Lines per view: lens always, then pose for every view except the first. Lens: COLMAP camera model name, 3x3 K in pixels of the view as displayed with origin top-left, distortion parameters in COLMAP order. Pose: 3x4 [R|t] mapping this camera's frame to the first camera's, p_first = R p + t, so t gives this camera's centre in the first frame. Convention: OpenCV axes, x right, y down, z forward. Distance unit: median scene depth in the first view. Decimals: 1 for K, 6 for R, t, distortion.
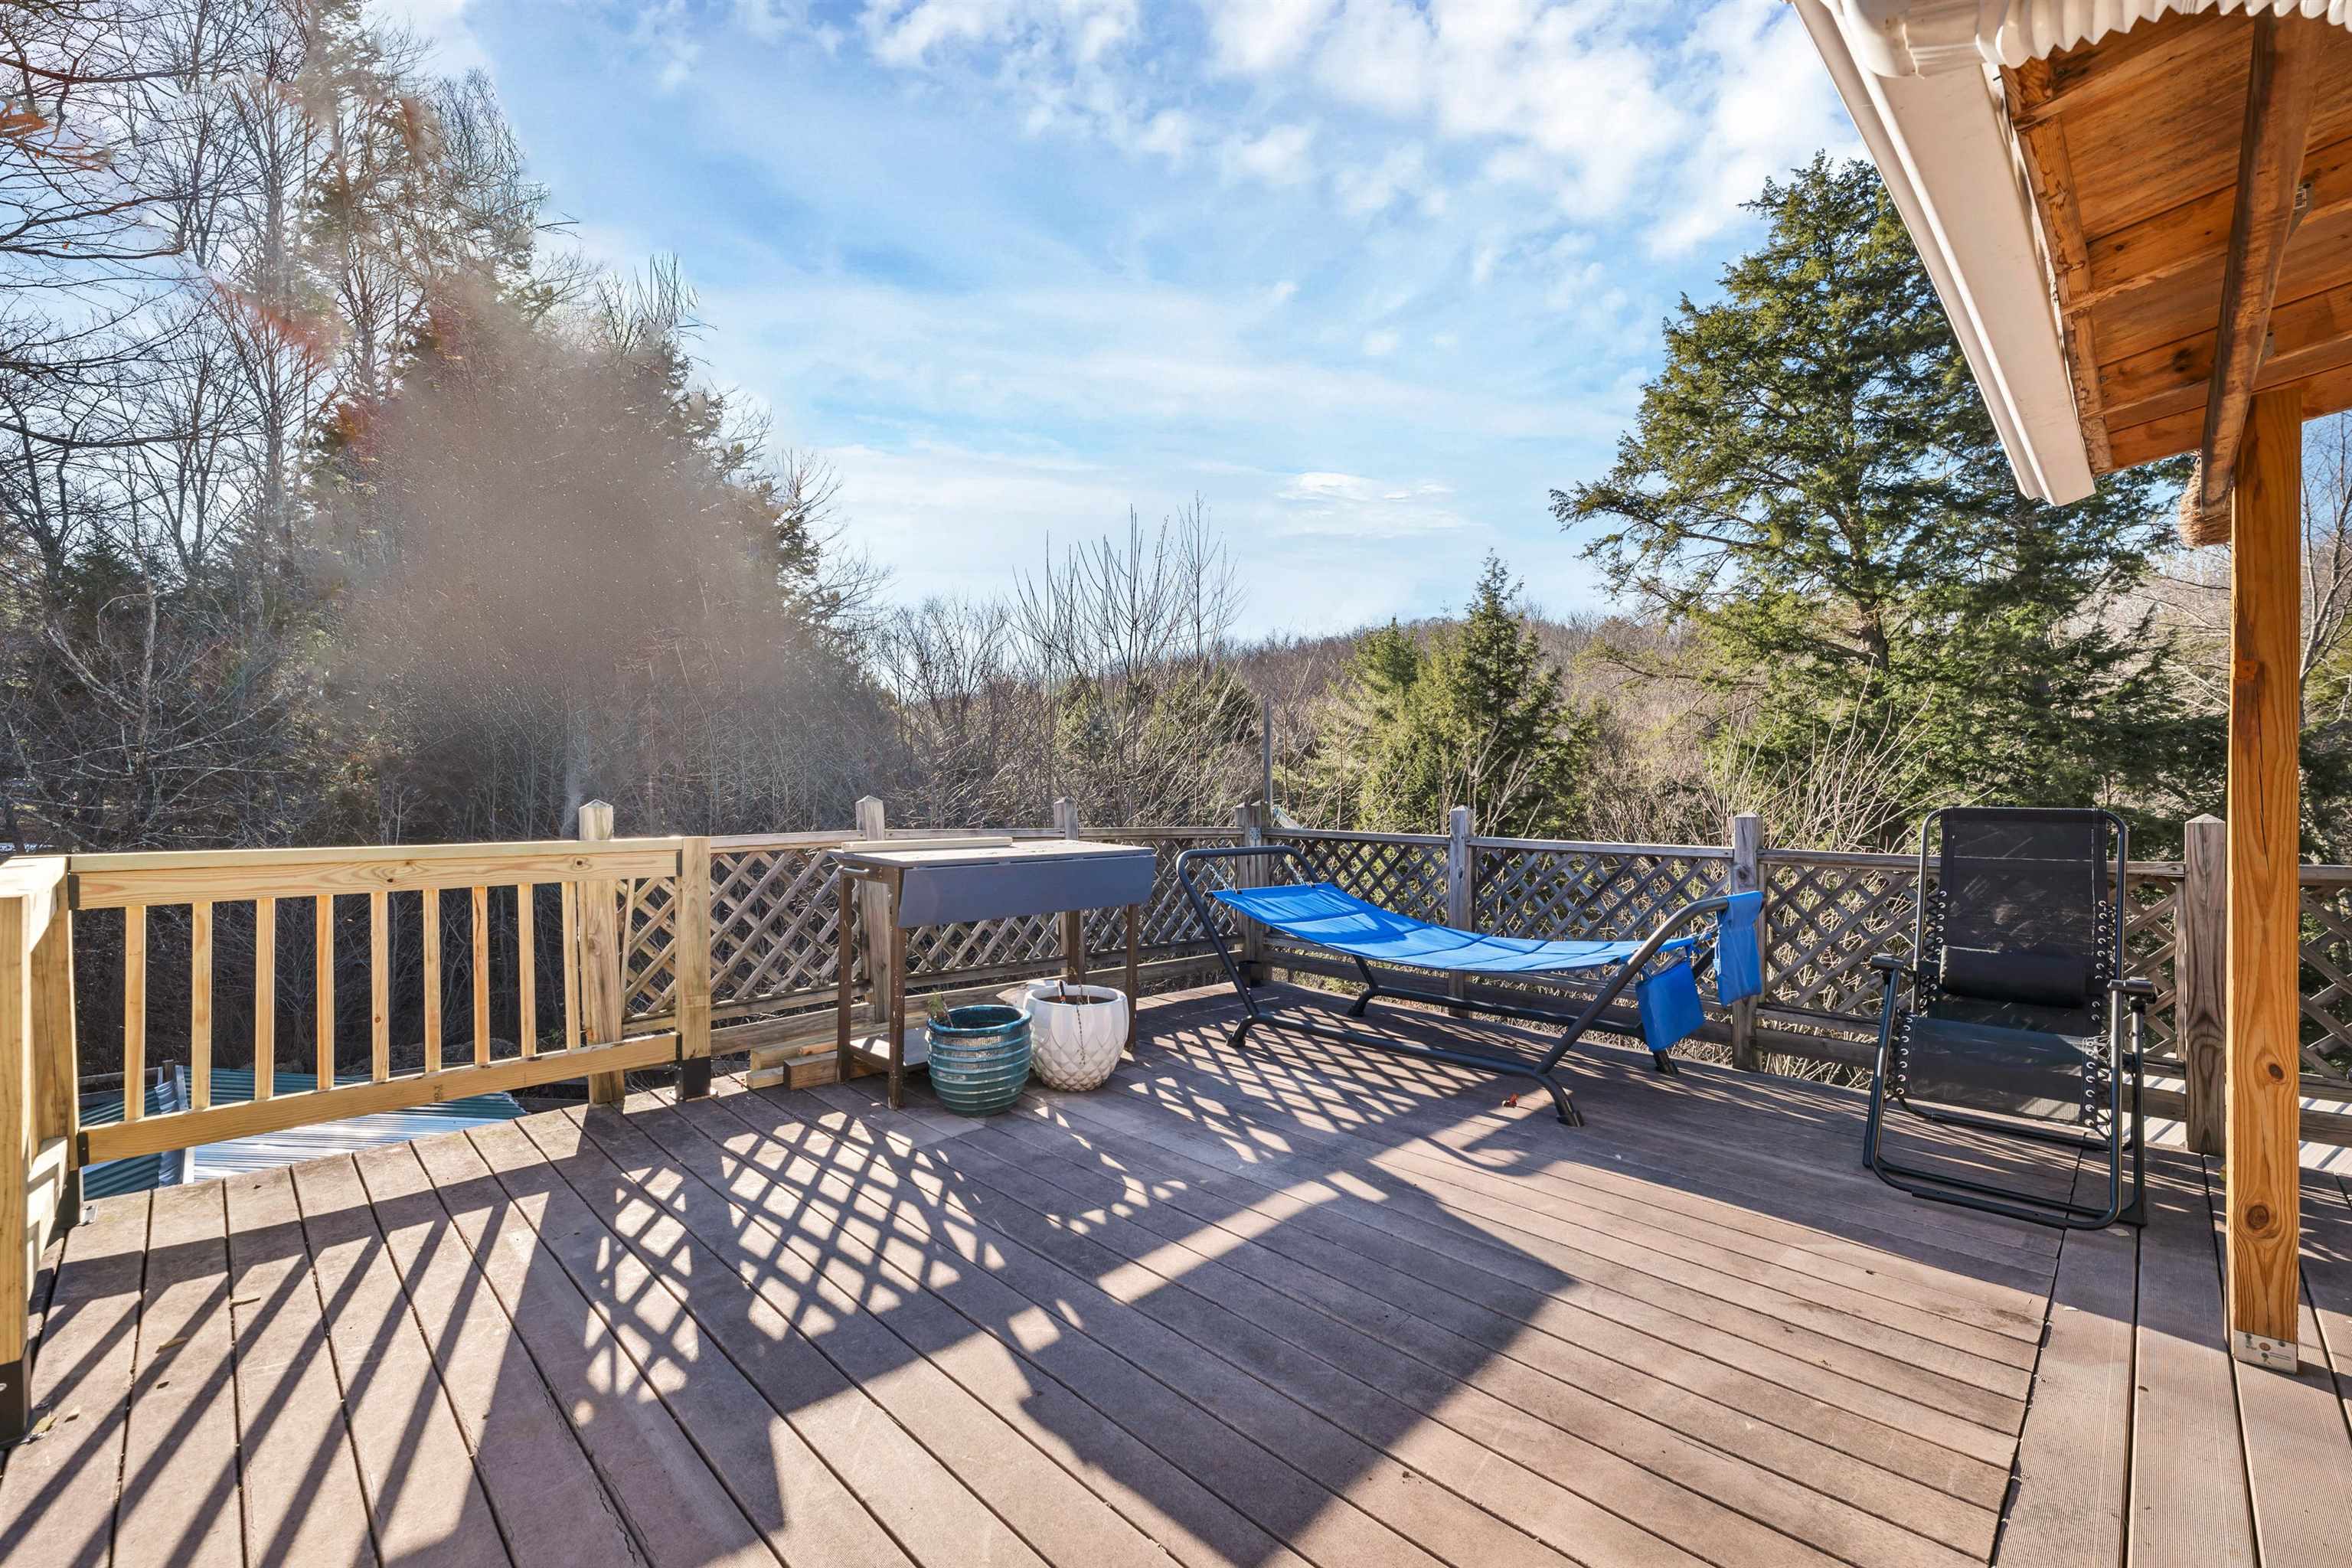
lens RADIAL K [[1006.7, 0, 1165.9], [0, 1006.7, 813.6], [0, 0, 1]] dist [0.010403, 0.000660]
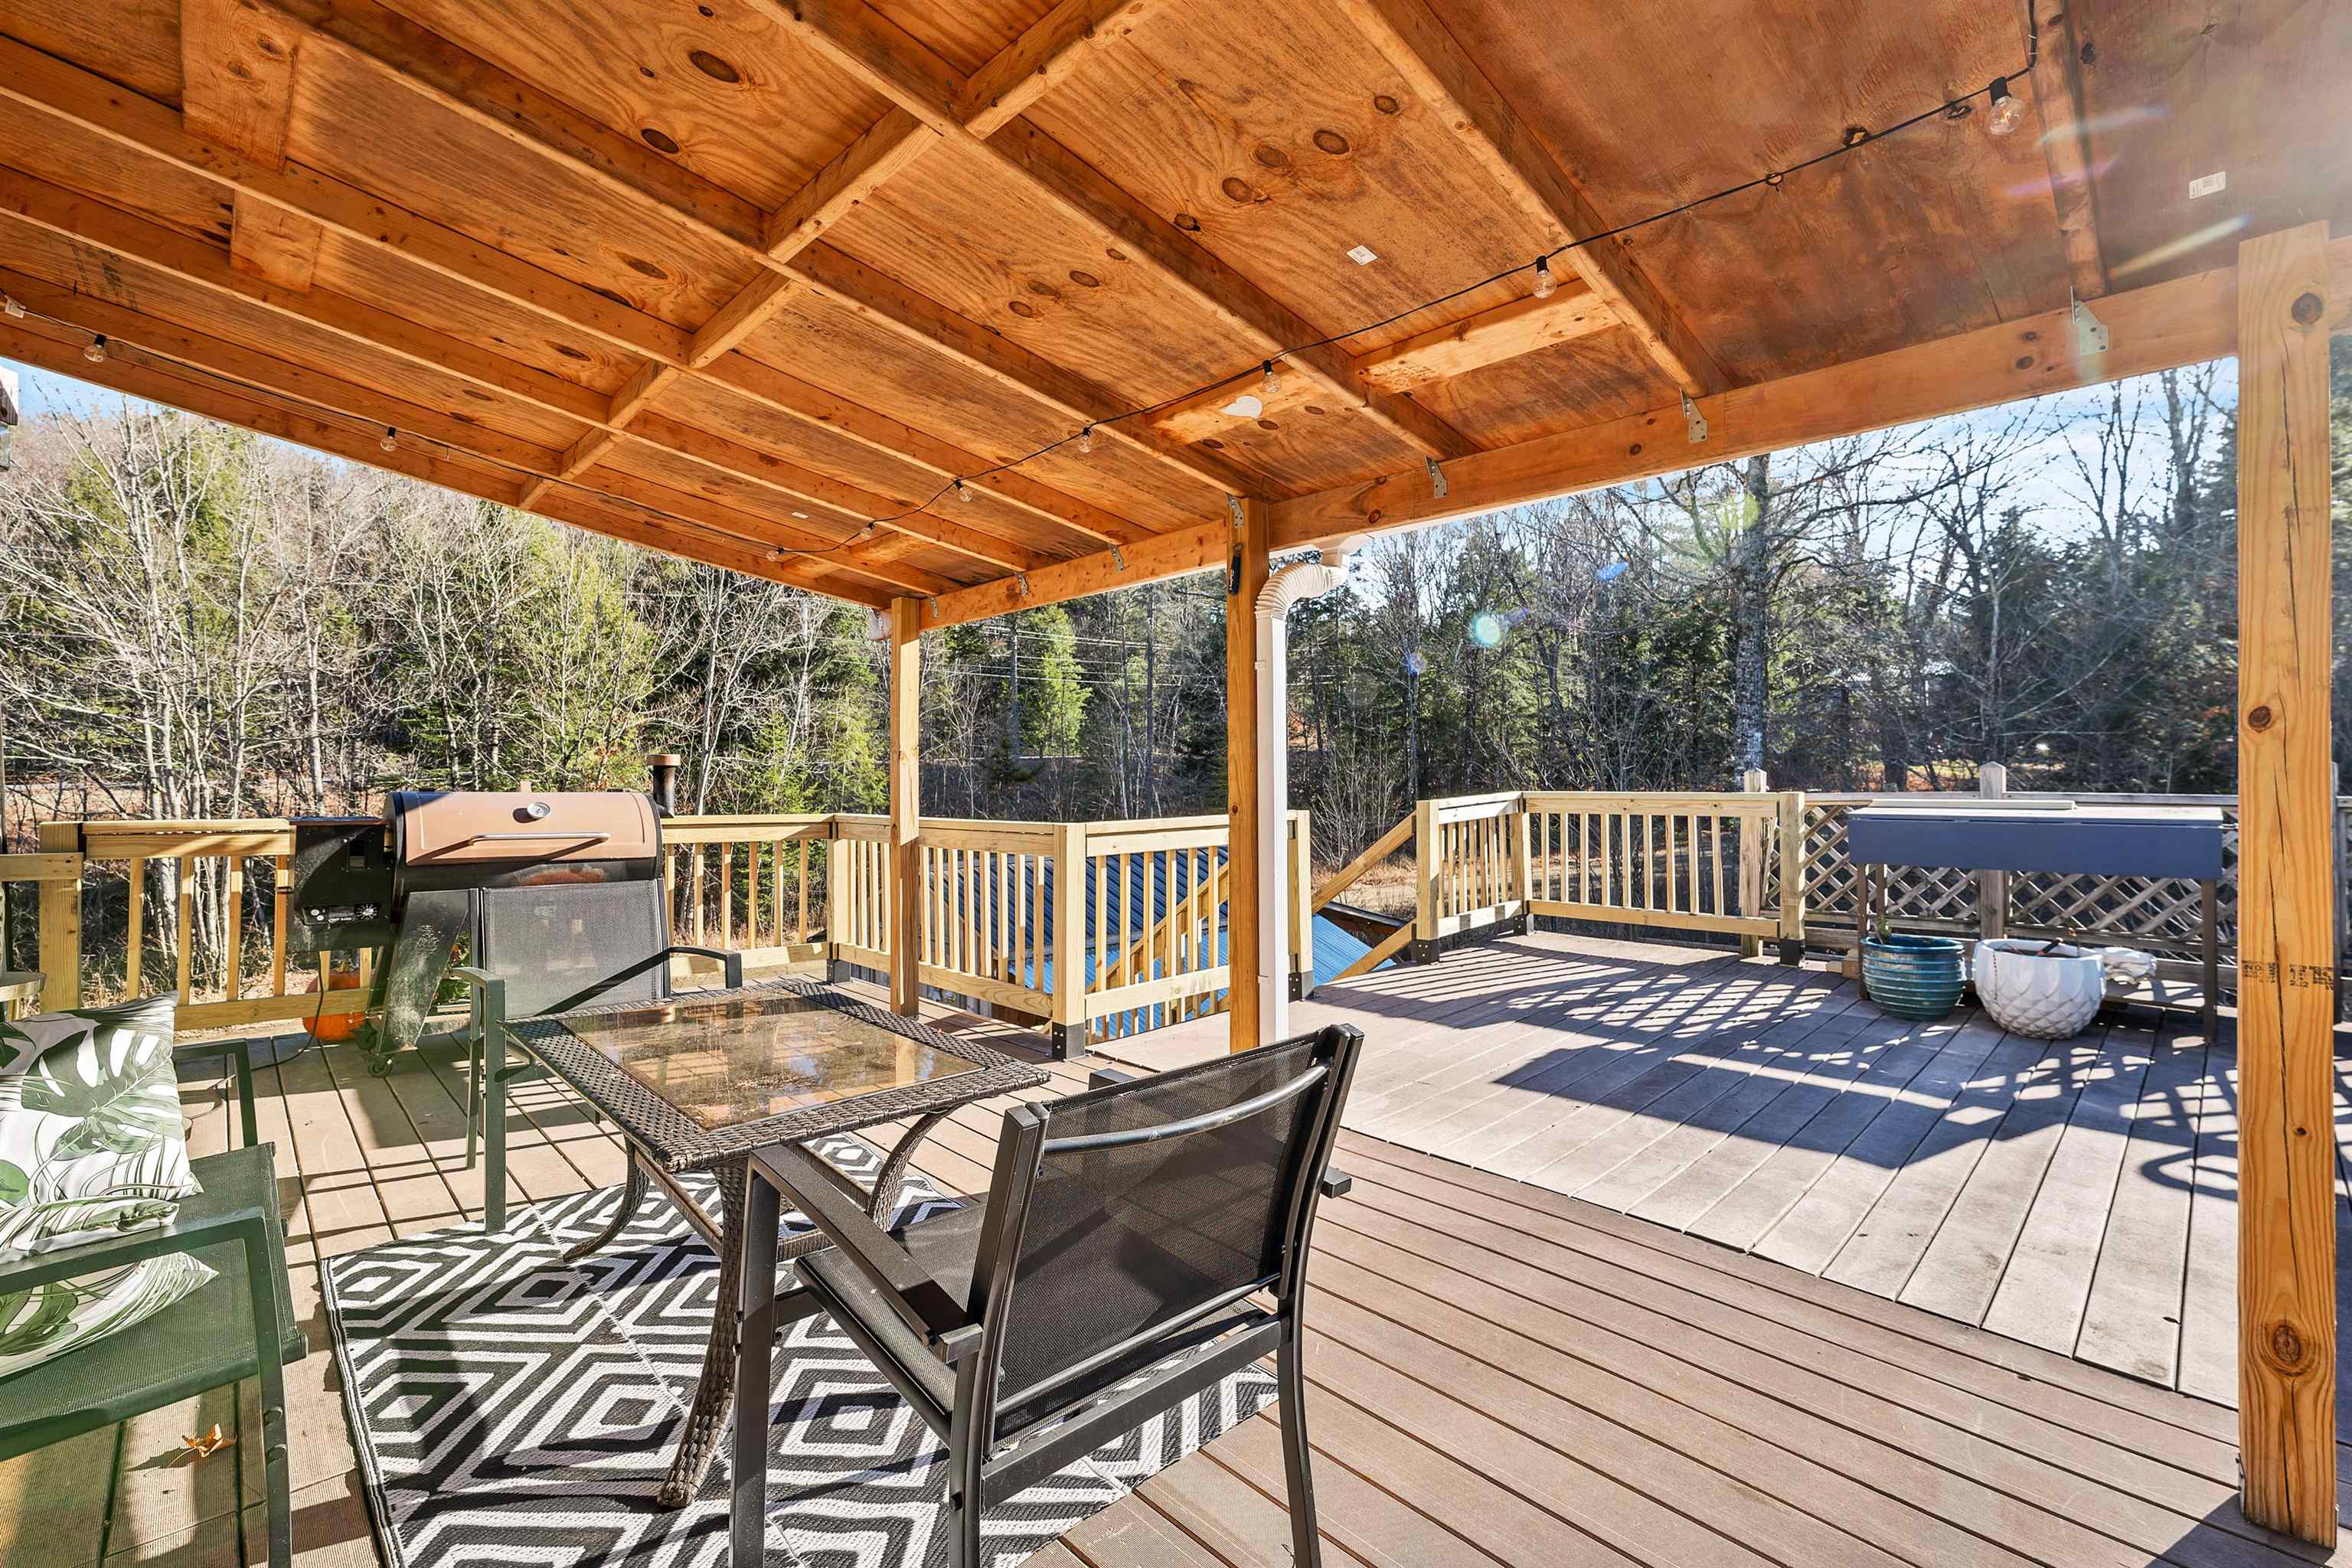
lens RADIAL K [[1006.7, 0, 1165.9], [0, 1006.7, 813.6], [0, 0, 1]] dist [0.010403, 0.000660]
pose [[-0.017999, 0.050438, -0.998565, 1.069827], [-0.001877, 0.998723, 0.050480, -0.019990], [0.999836, 0.002783, -0.017882, 0.091849]]
